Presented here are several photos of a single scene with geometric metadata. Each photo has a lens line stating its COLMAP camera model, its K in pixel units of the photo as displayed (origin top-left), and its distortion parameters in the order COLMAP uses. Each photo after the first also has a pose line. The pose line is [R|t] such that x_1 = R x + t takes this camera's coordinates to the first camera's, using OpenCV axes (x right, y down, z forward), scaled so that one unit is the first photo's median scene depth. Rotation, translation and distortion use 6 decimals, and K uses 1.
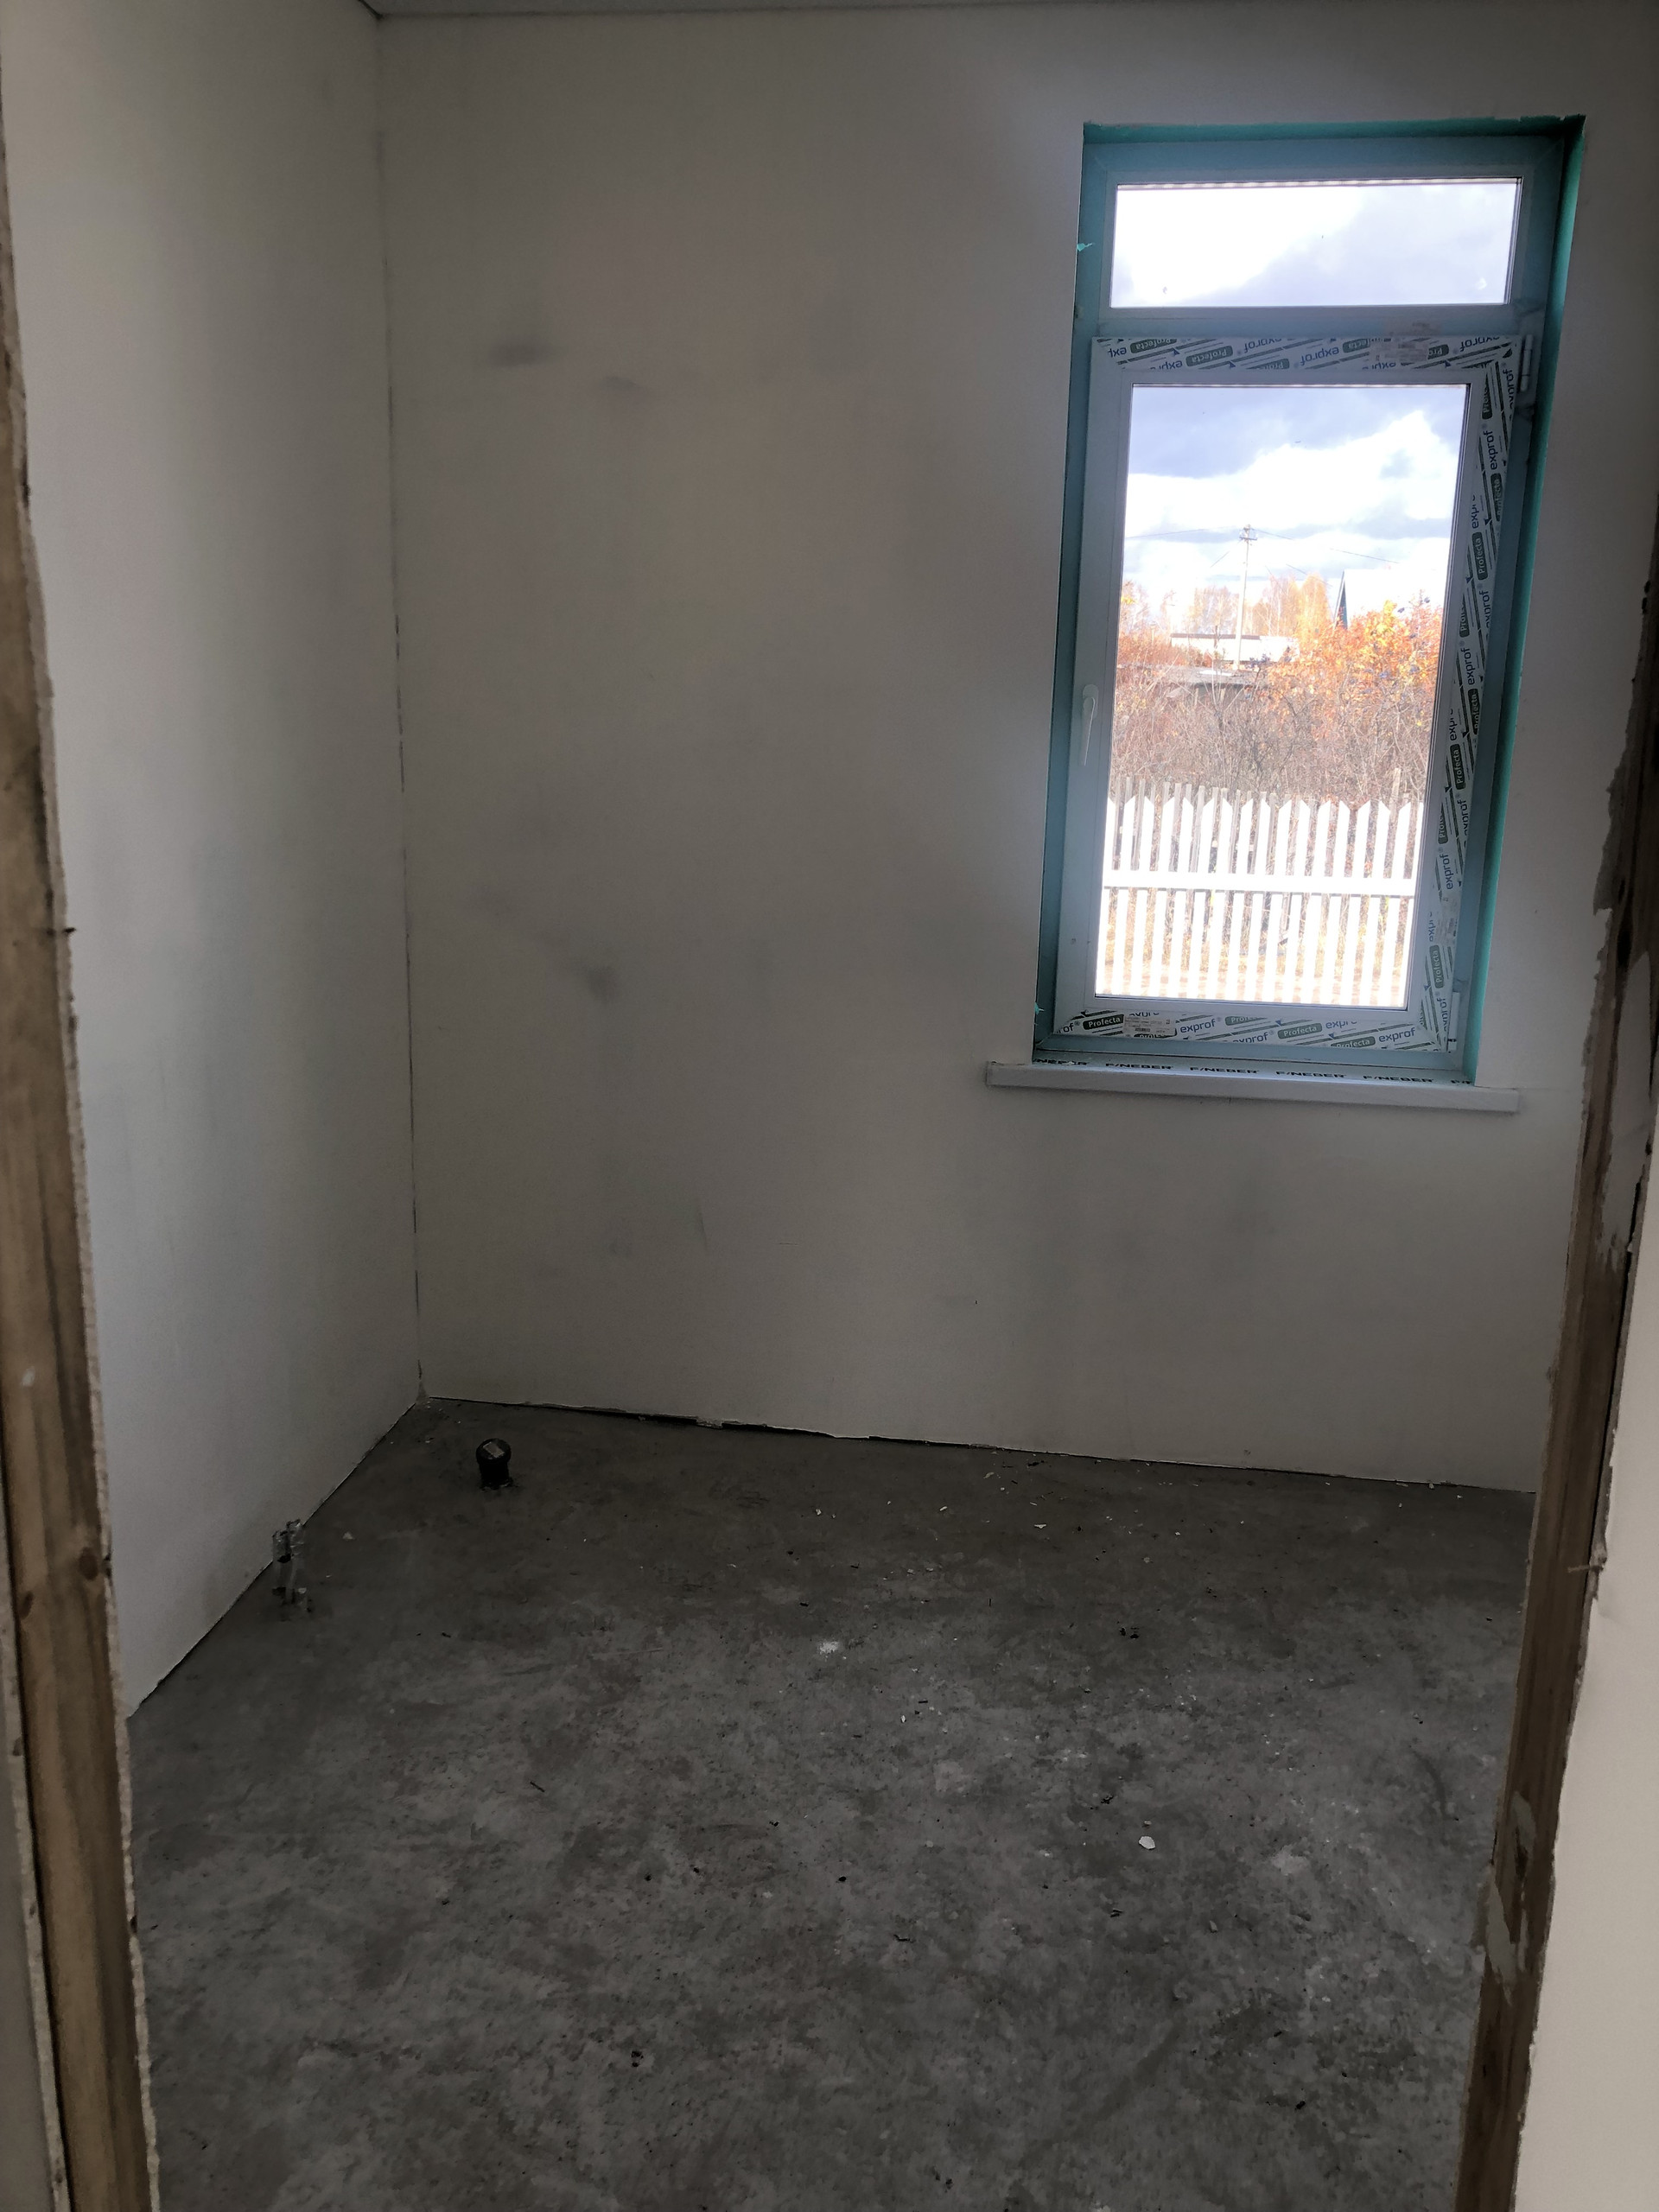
lens RADIAL K [[1848.1, 0, 829.5], [0, 1848.1, 1106.0], [0, 0, 1]] dist [0.014301, 0.005263]
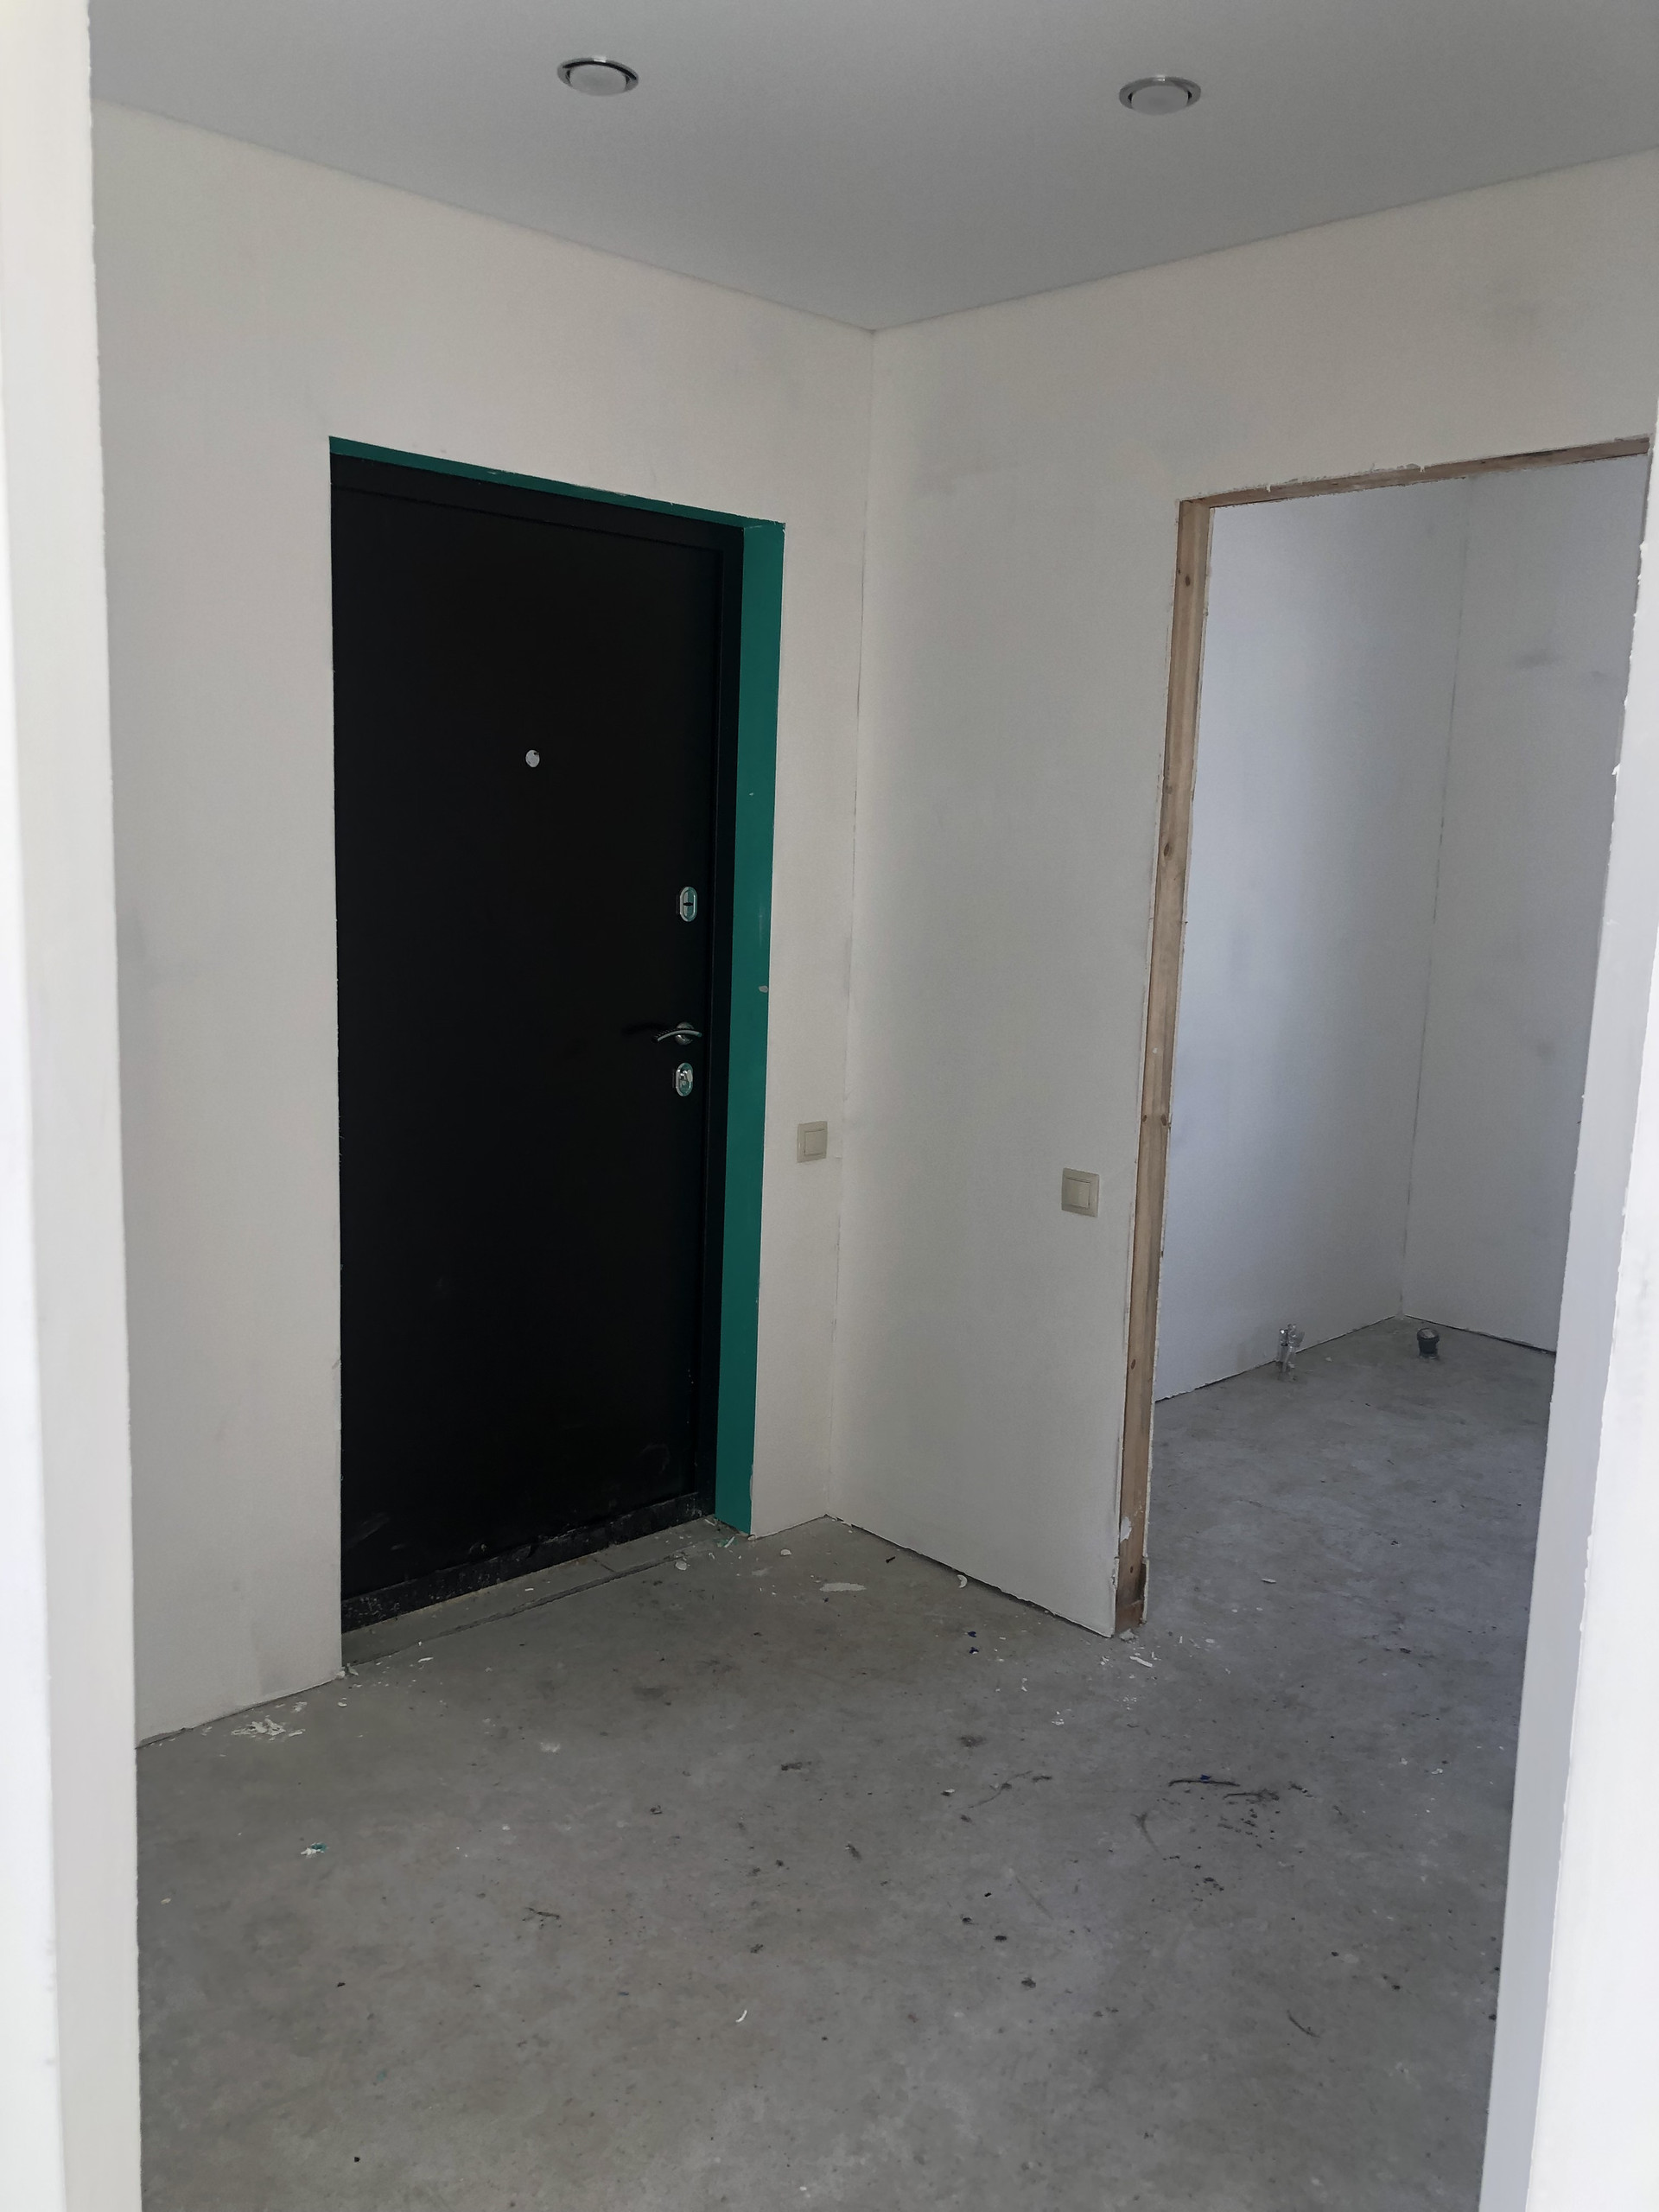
lens RADIAL K [[1816.0, 0, 871.4], [0, 1816.0, 1099.5], [0, 0, 1]] dist [0.006289, -0.003185]
pose [[0.815523, 0.097051, -0.570528, 0.410007], [-0.151335, 0.987298, -0.048374, 0.186784], [0.558587, 0.125791, 0.819852, -0.781428]]
